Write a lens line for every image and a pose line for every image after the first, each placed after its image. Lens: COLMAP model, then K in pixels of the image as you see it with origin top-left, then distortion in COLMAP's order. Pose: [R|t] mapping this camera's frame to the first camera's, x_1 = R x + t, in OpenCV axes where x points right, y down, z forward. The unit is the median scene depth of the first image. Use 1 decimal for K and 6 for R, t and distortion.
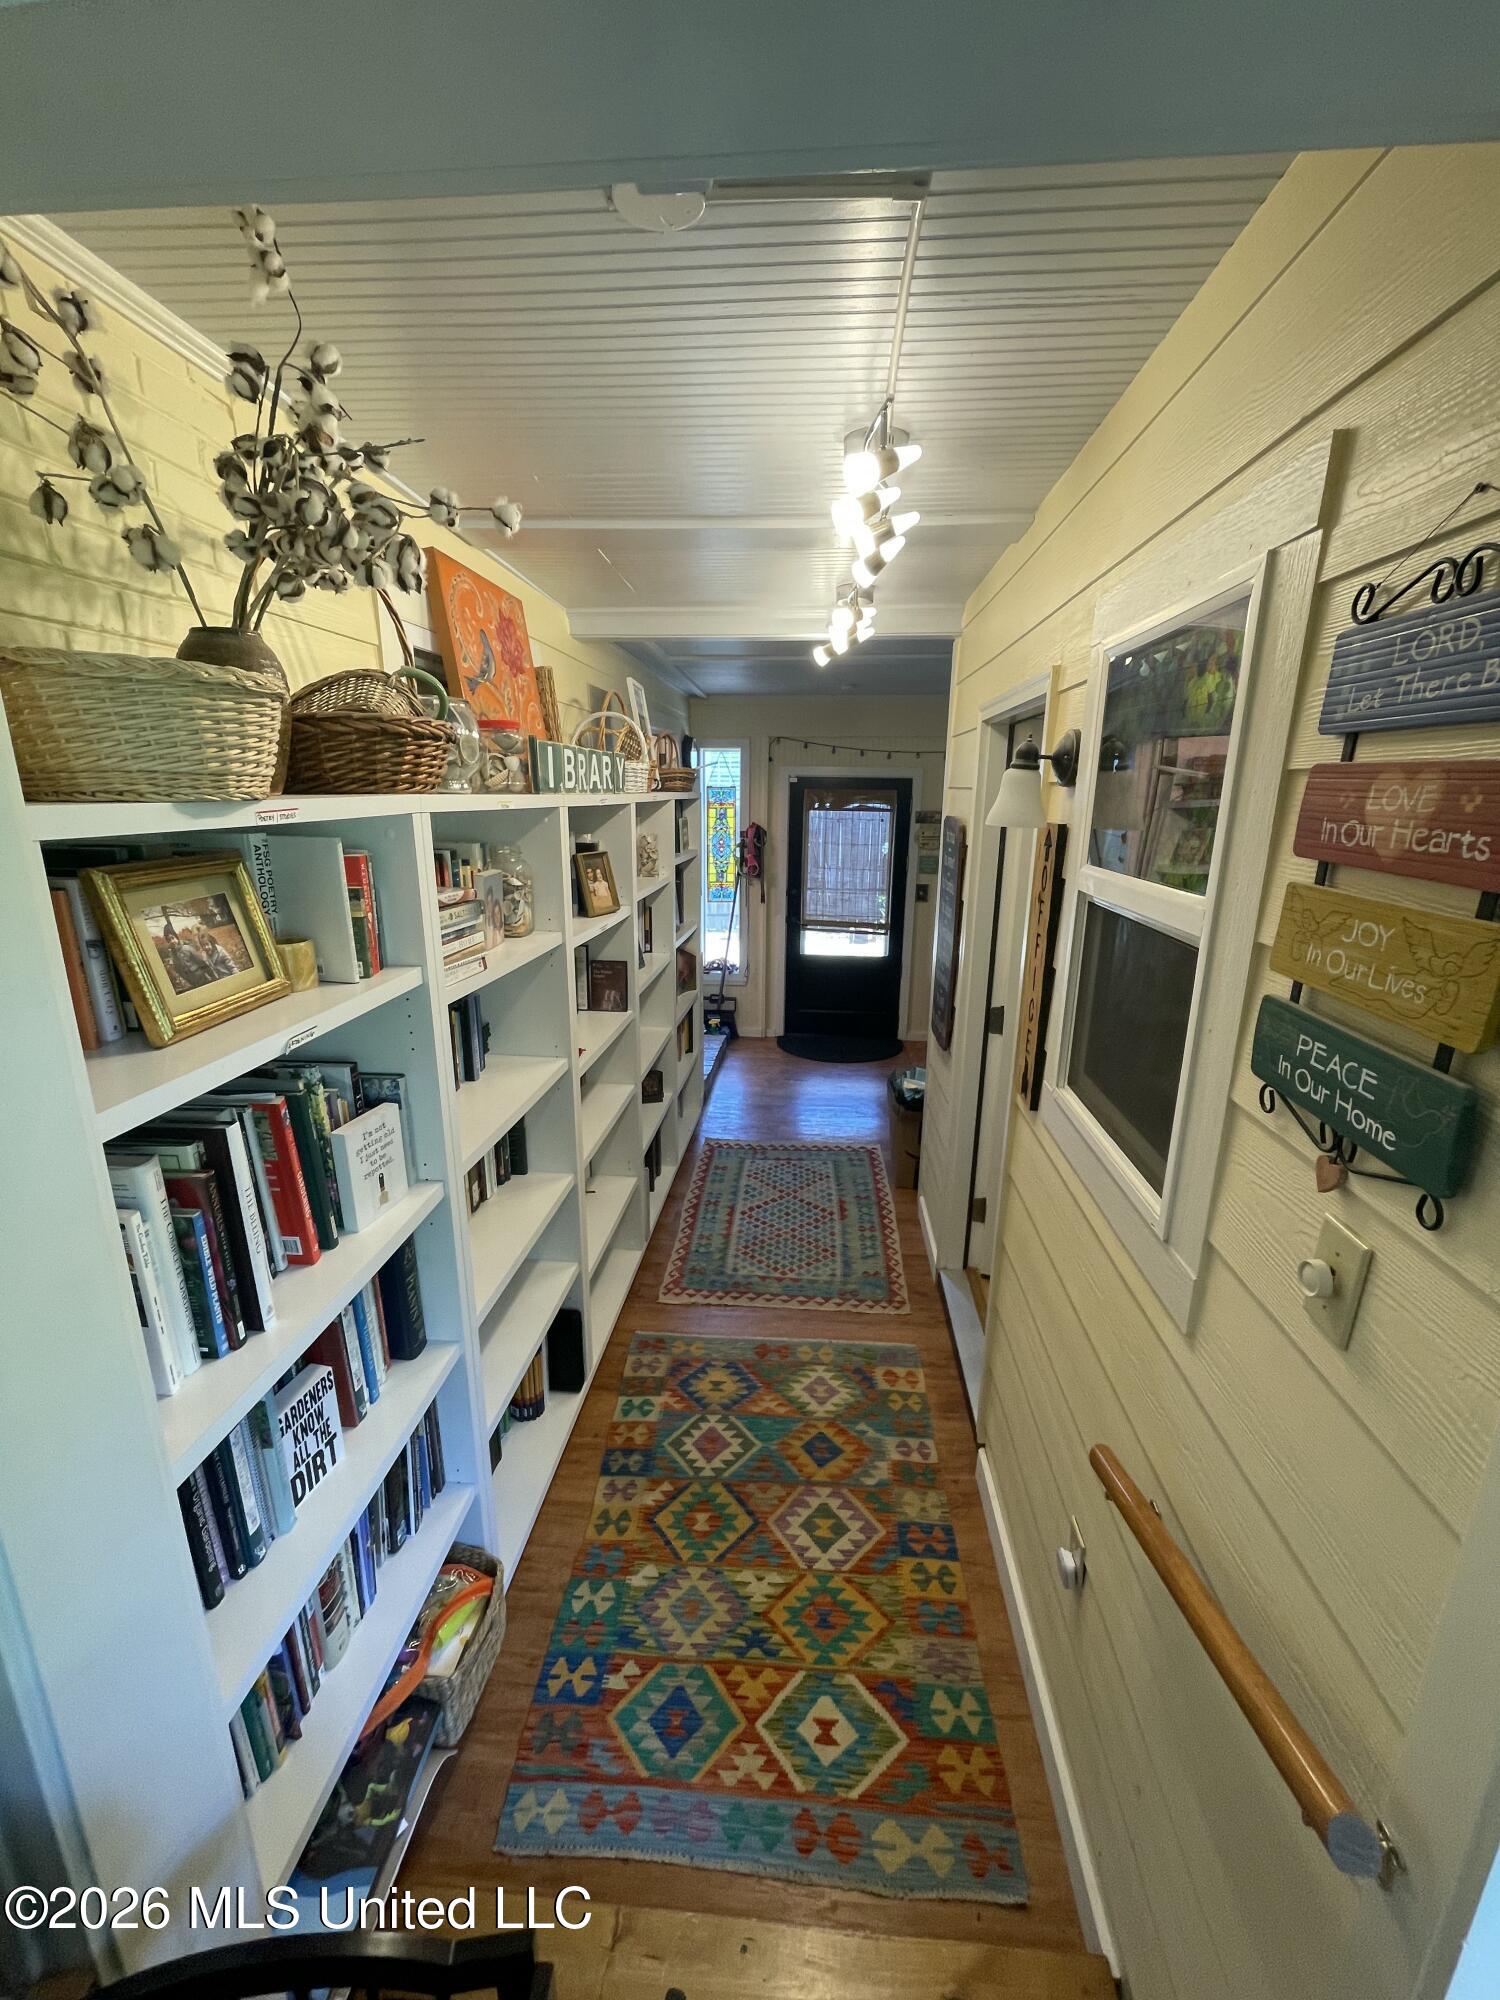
lens RADIAL K [[816.1, 0, 755.1], [0, 816.1, 1010.2], [0, 0, 1]] dist [0.000596, -0.001211]
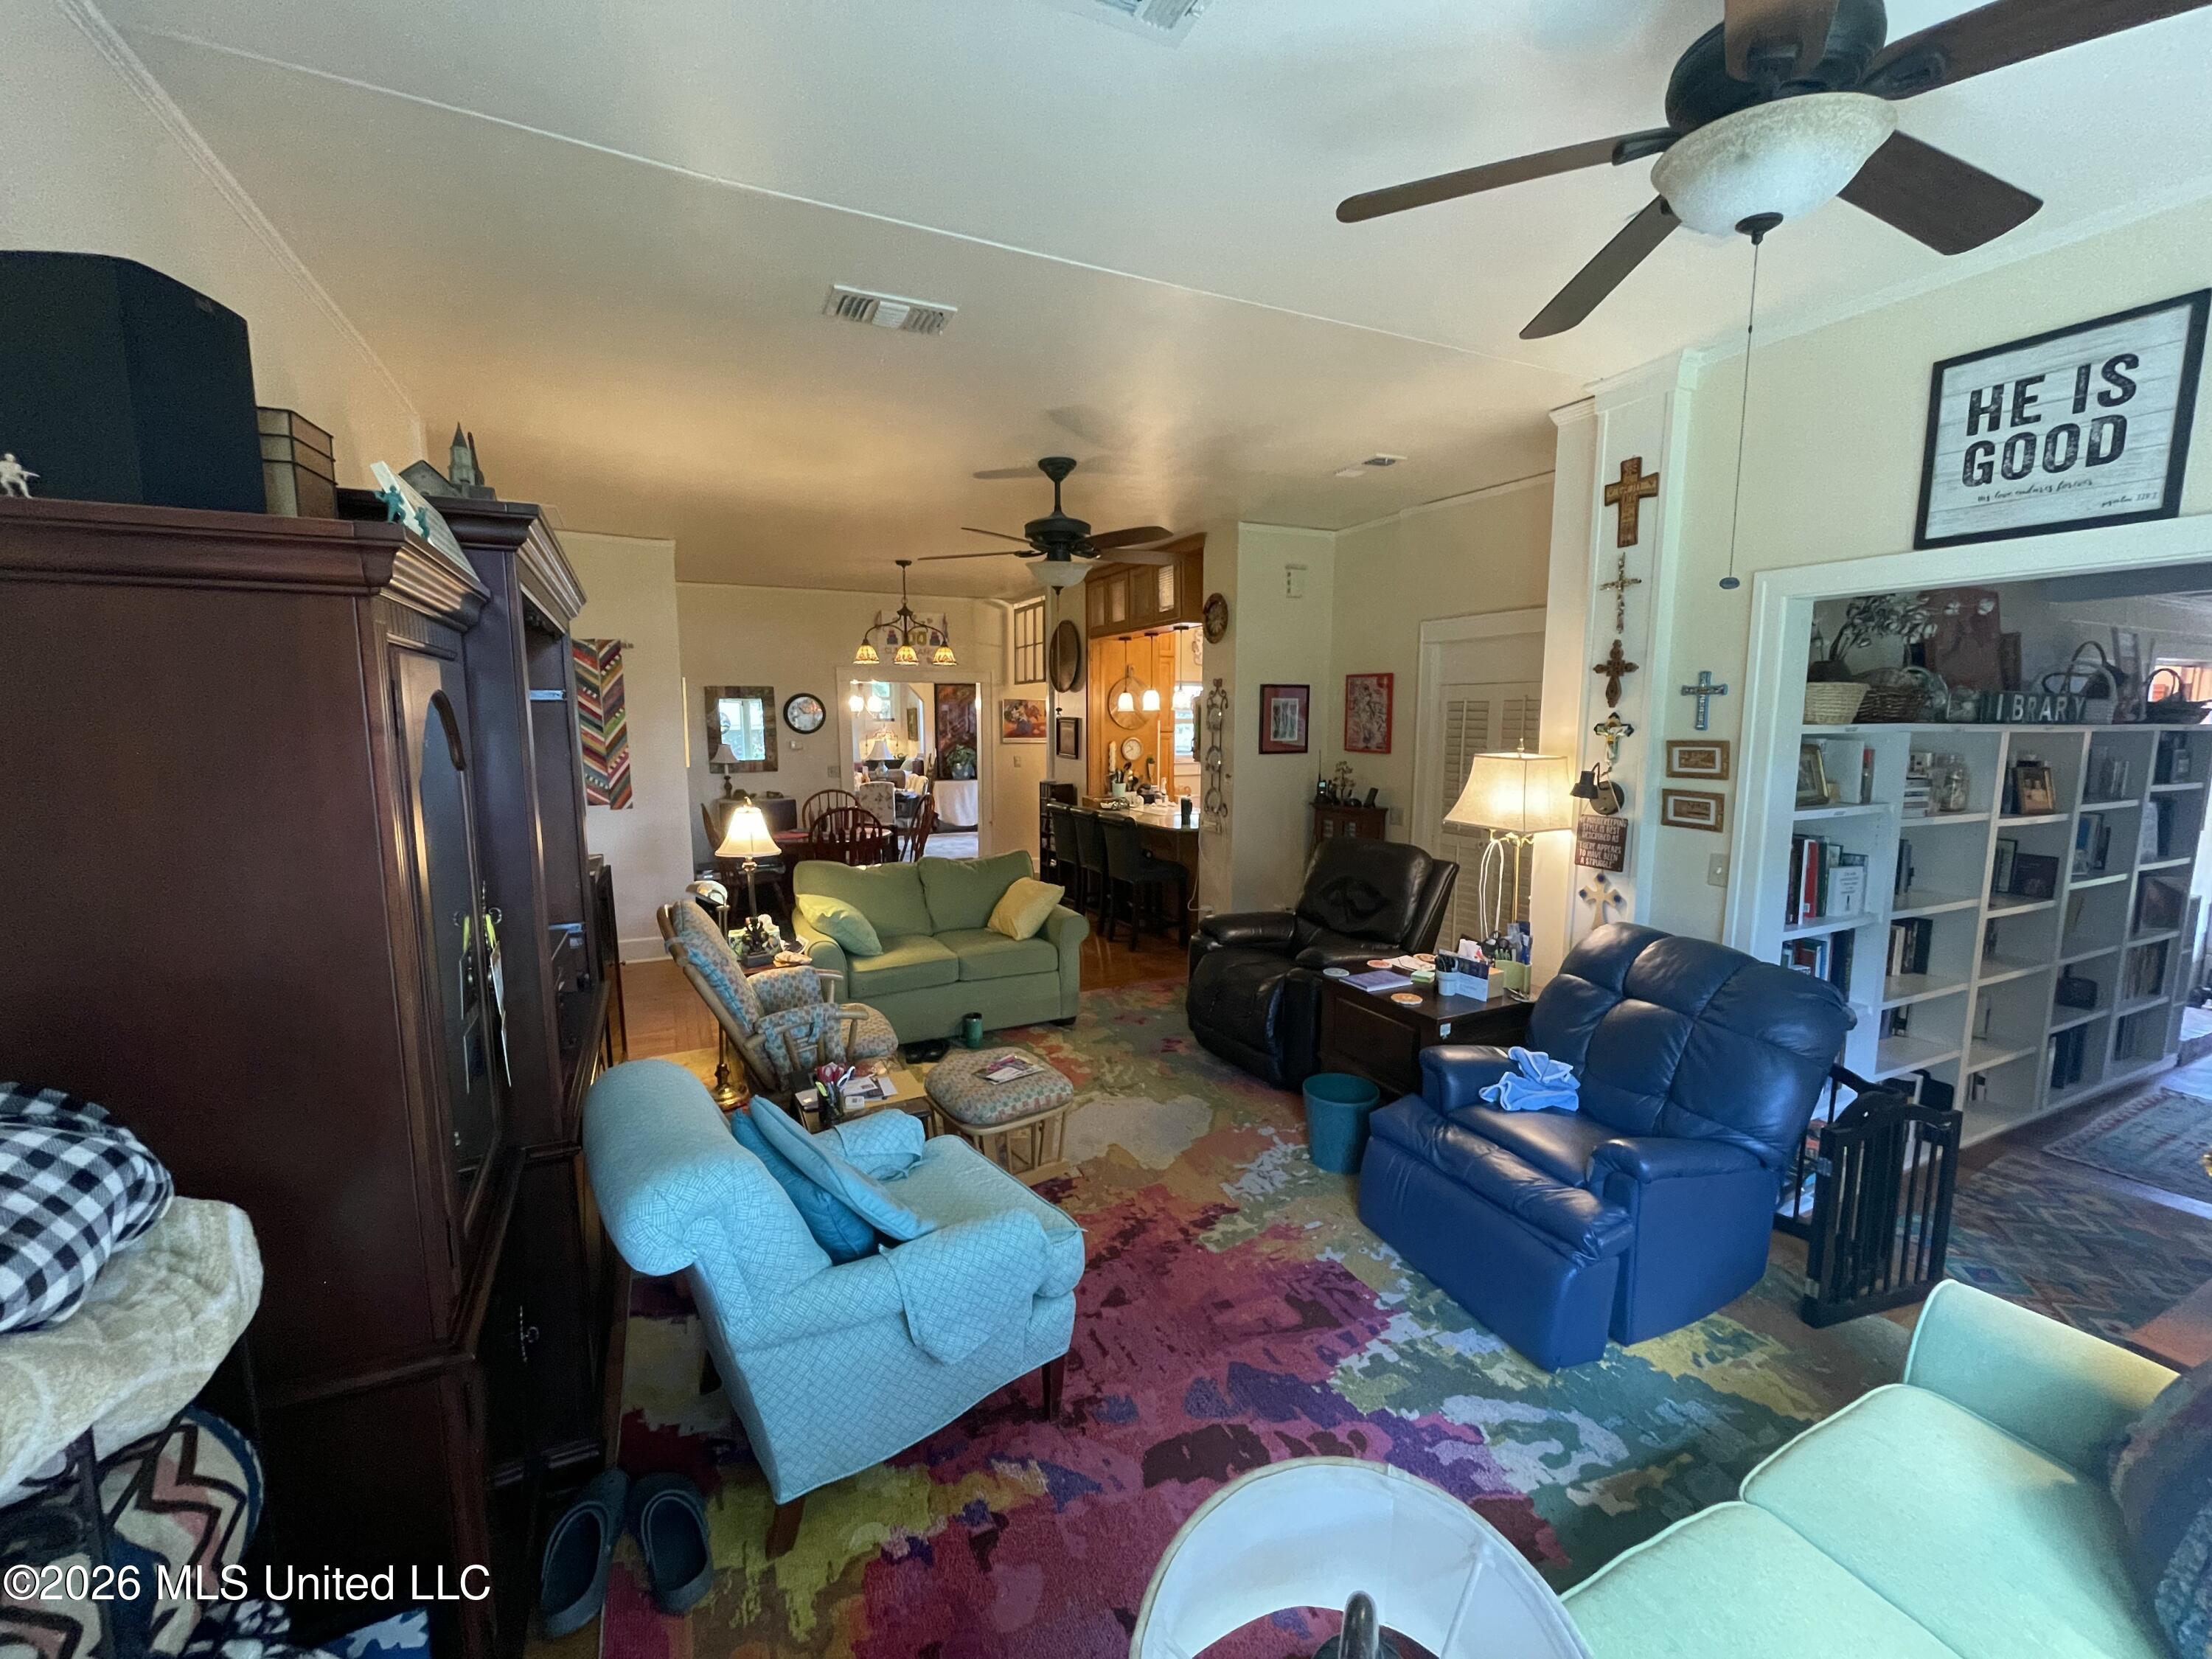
lens RADIAL K [[902.6, 0, 1103.3], [0, 902.6, 825.3], [0, 0, 1]] dist [0.000596, -0.001211]
pose [[0.512882, 0.095603, -0.853119, 0.298609], [-0.225401, 0.973909, -0.026368, 0.291224], [0.828340, 0.205818, 0.521049, -1.045747]]
